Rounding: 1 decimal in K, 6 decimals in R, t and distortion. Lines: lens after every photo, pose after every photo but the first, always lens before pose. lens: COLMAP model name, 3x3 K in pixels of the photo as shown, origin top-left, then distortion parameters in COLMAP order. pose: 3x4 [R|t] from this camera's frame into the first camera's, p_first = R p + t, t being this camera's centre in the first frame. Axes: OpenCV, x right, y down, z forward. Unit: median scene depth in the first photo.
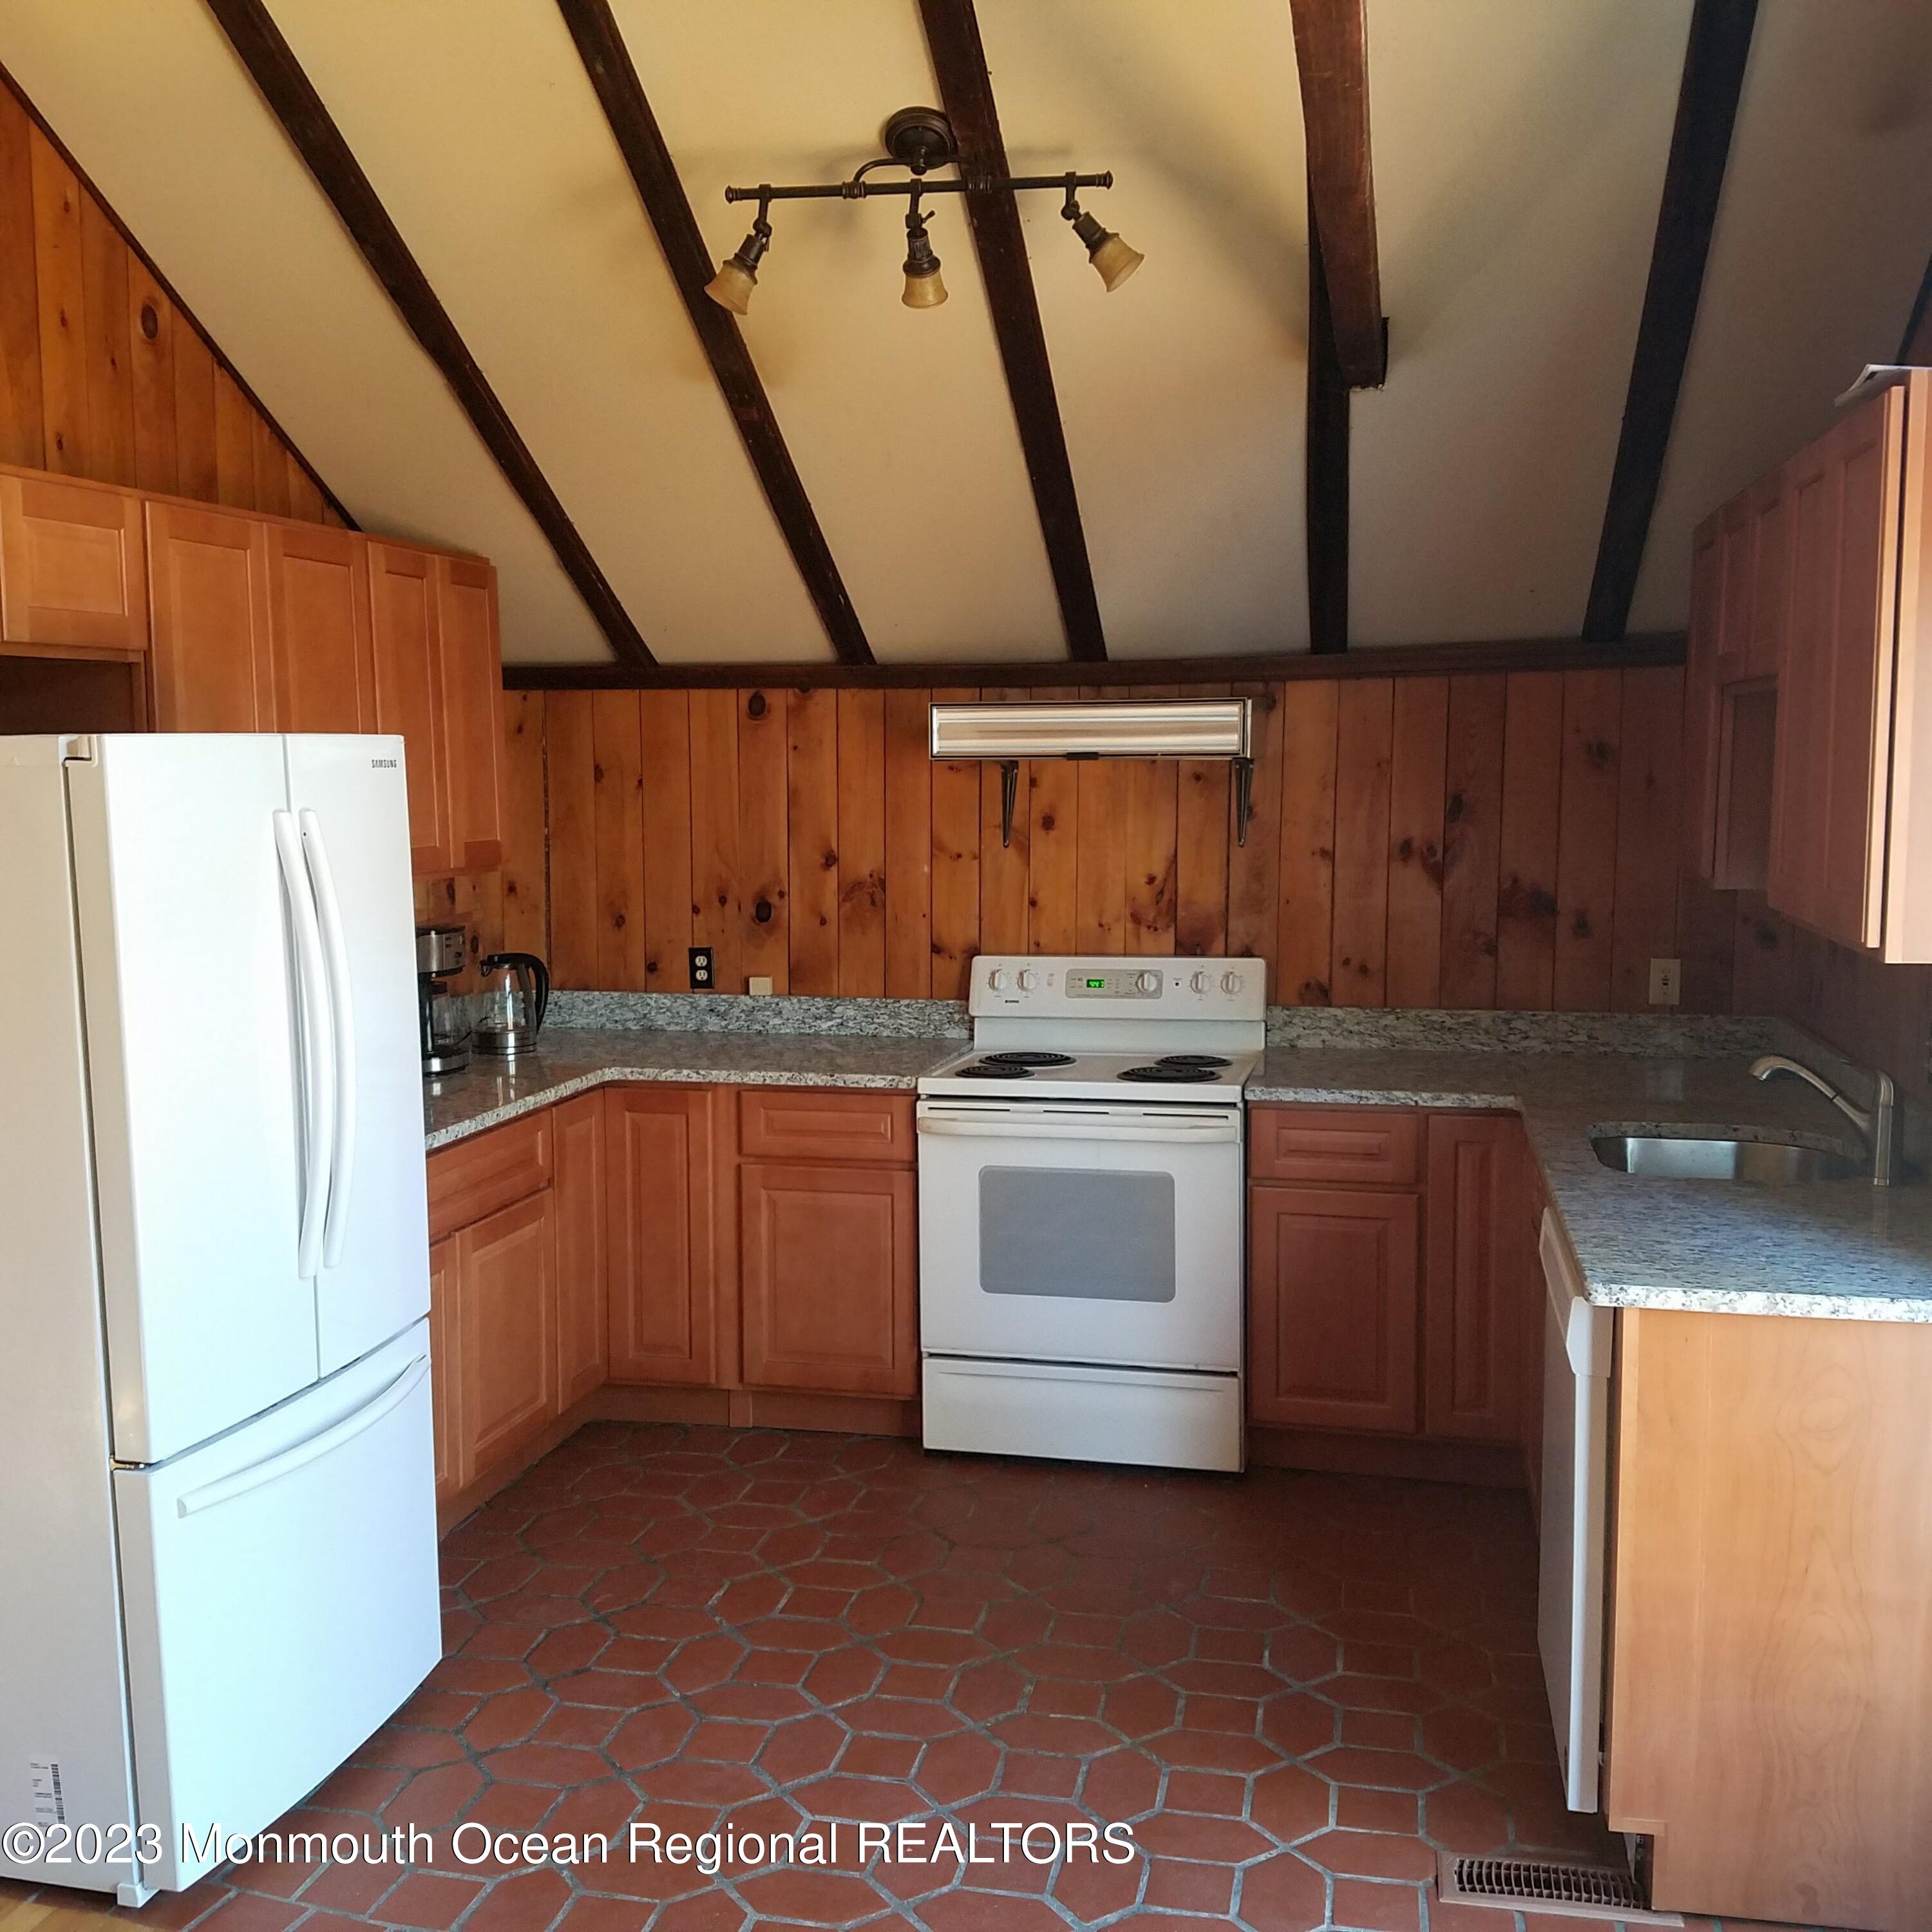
lens RADIAL K [[1965.3, 0, 966.4], [0, 1965.3, 969.1], [0, 0, 1]] dist [0.080496, 0.000000]
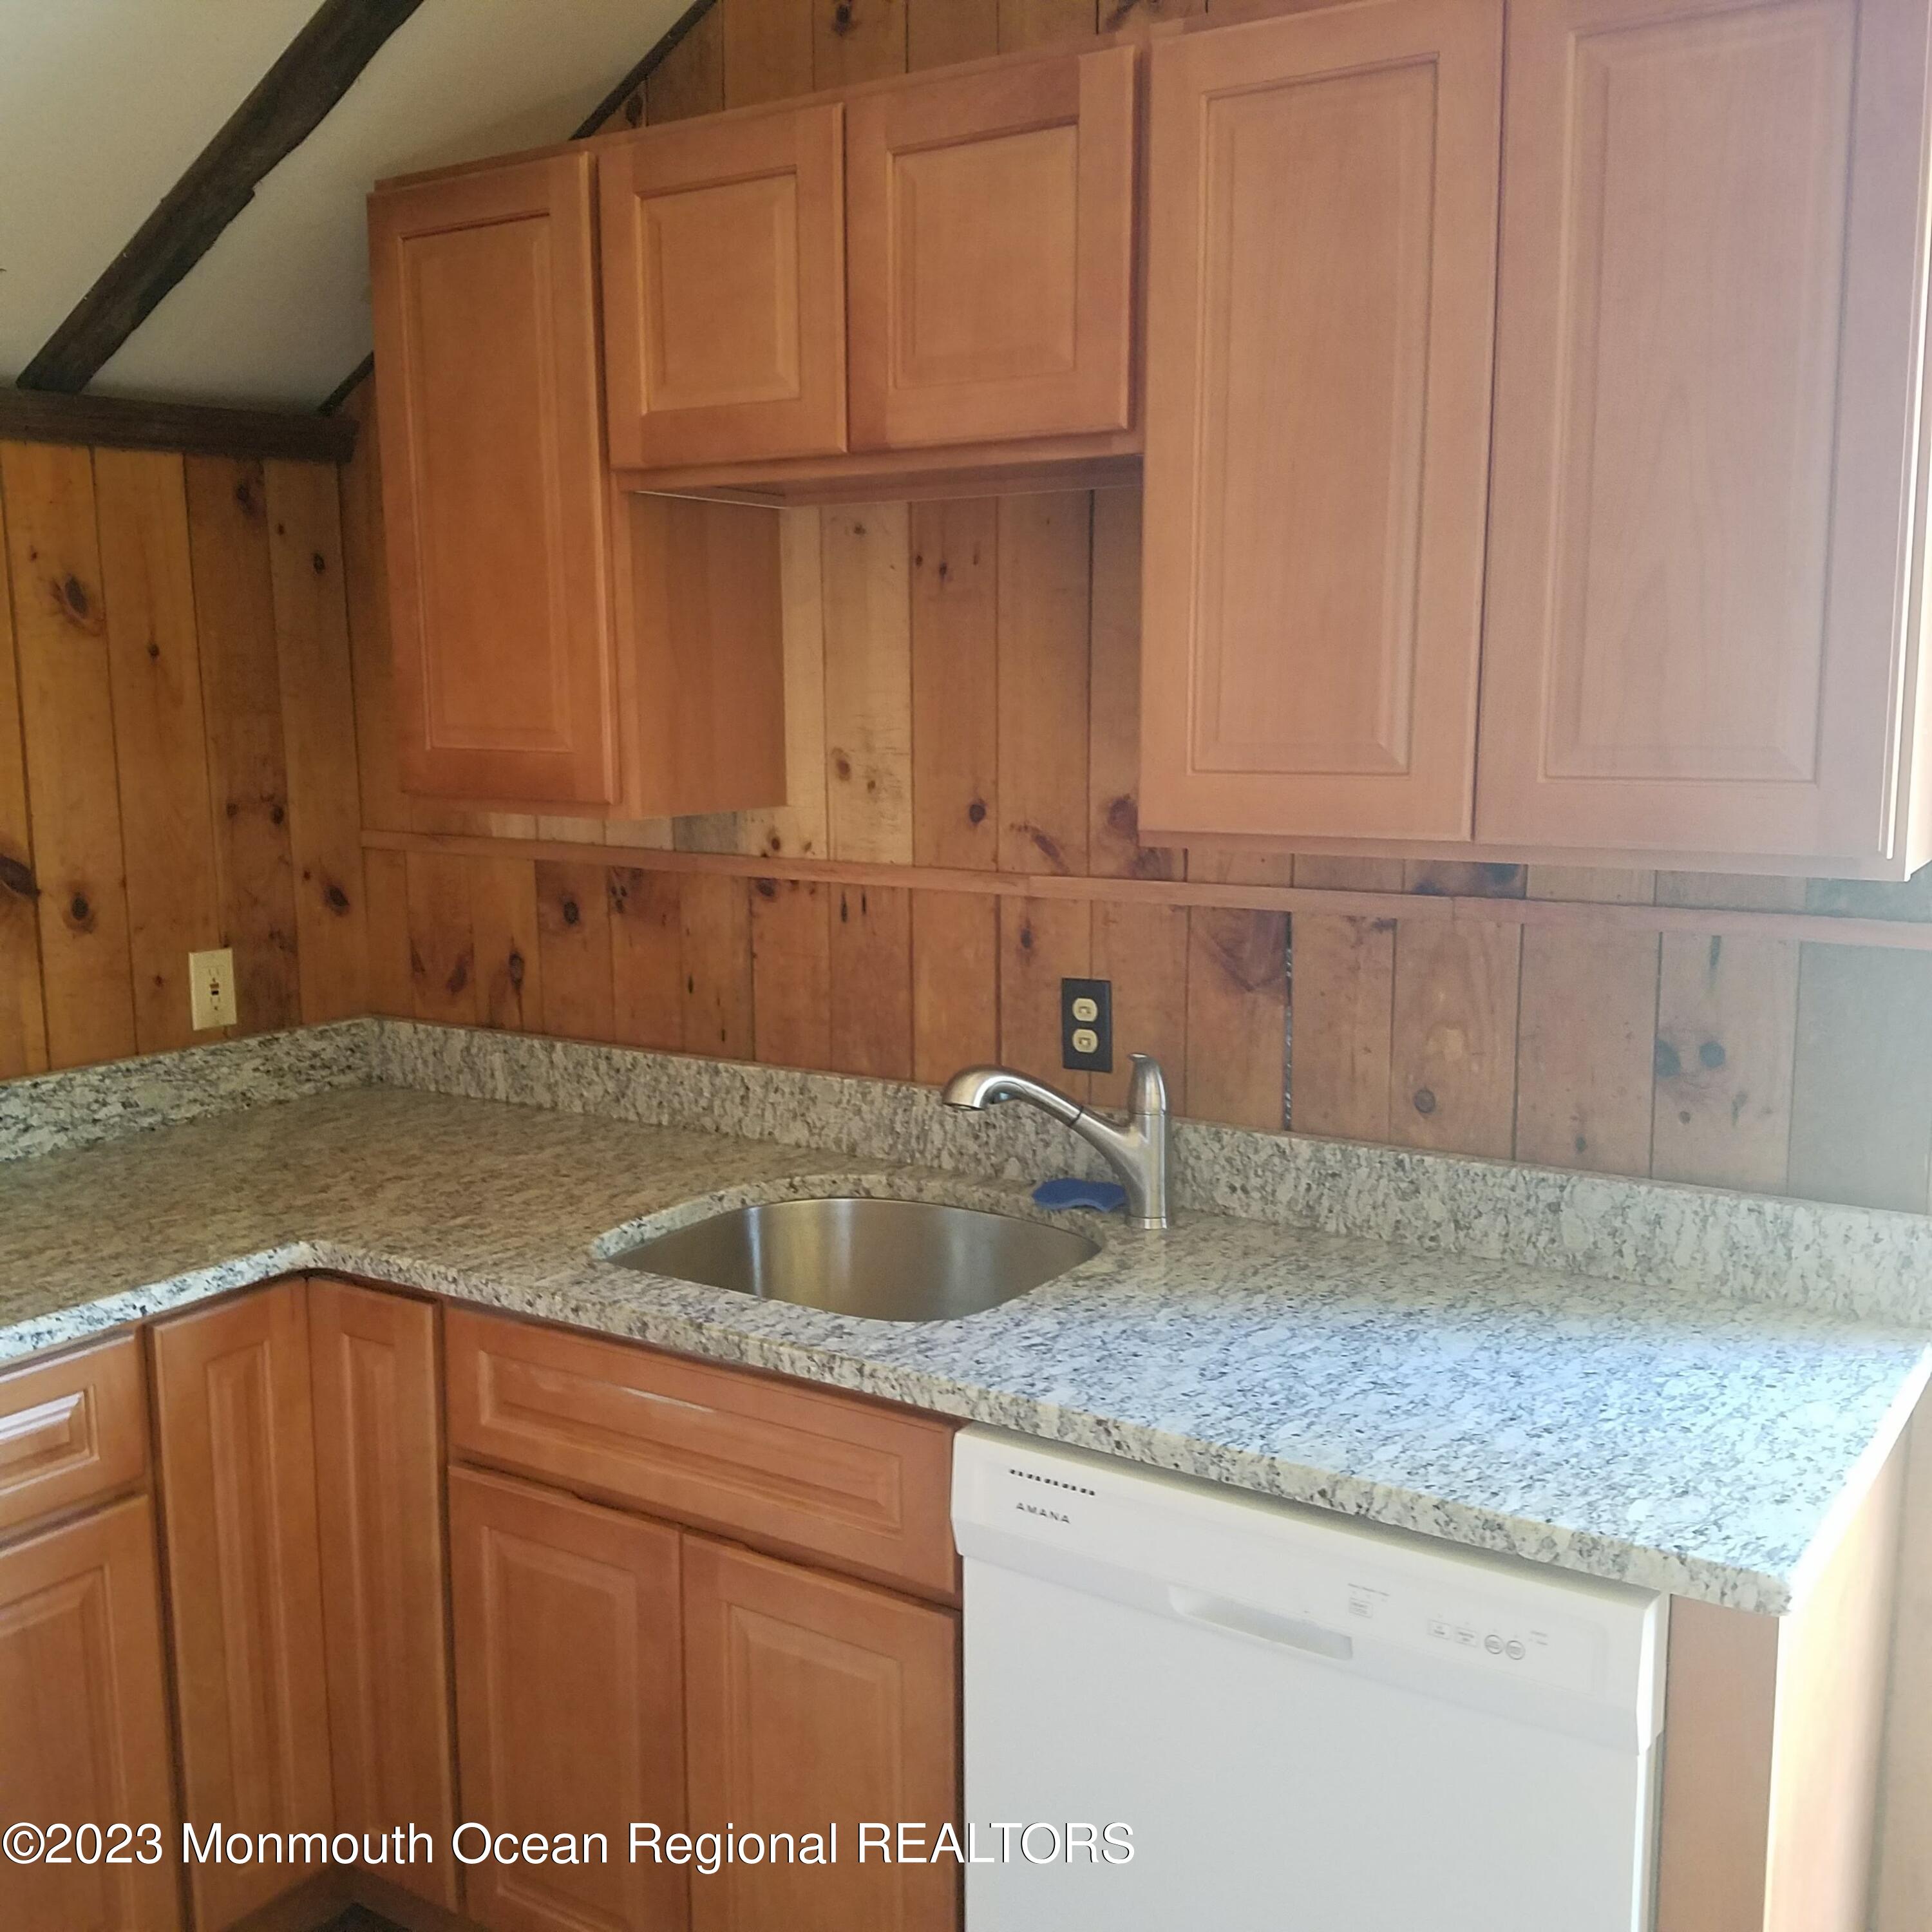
lens RADIAL K [[1965.3, 0, 965.5], [0, 1965.3, 969.4], [0, 0, 1]] dist [0.080496, 0.000000]
pose [[0.365267, -0.133420, 0.921292, -0.118666], [0.102025, 0.989452, 0.102841, -0.038390], [-0.925295, 0.056431, 0.375026, 0.565315]]
